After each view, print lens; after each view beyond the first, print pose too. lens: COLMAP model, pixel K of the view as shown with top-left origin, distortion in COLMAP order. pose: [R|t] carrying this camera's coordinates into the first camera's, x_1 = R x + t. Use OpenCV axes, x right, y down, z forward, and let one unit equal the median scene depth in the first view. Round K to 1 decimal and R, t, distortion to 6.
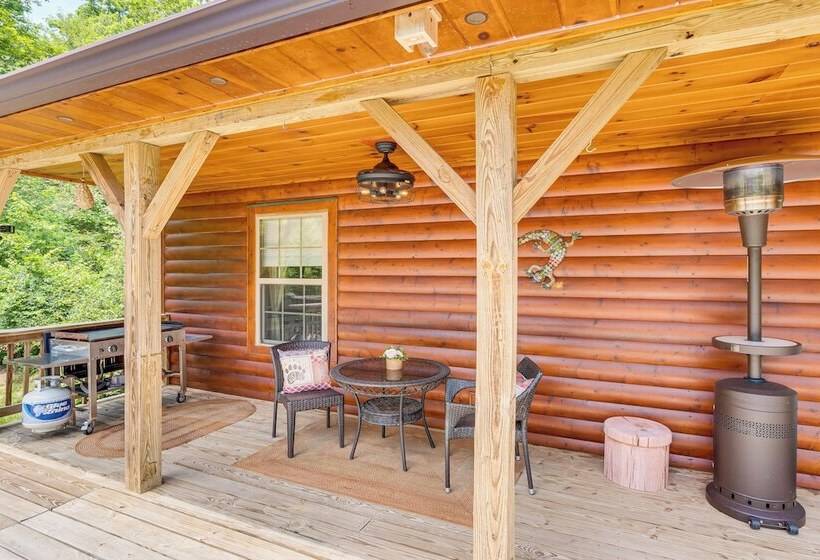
lens RADIAL K [[435.0, 0, 405.4], [0, 435.0, 276.9], [0, 0, 1]] dist [0.009851, 0.000326]
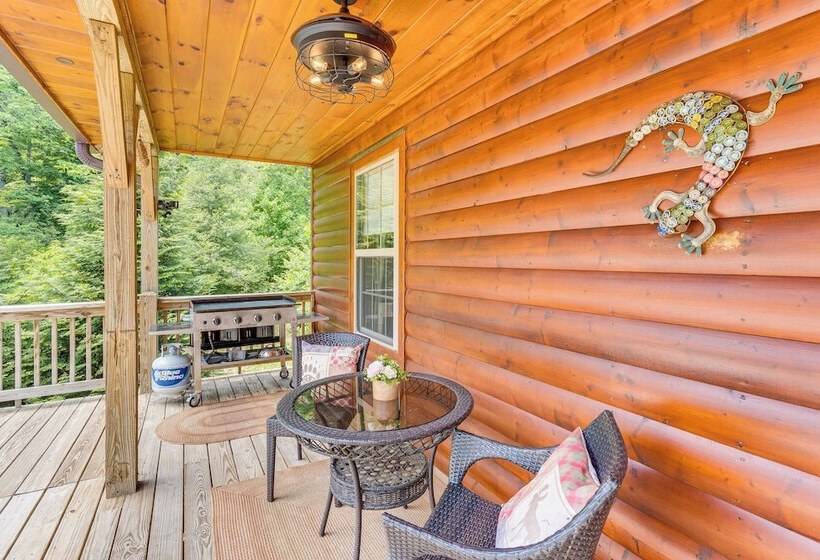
lens RADIAL K [[435.0, 0, 456.7], [0, 435.0, 265.7], [0, 0, 1]] dist [0.009851, 0.000326]
pose [[0.847232, 0.013541, -0.531050, 0.346742], [-0.016715, 0.999860, -0.001172, 0.041902], [0.530960, 0.009870, 0.847339, 0.576130]]
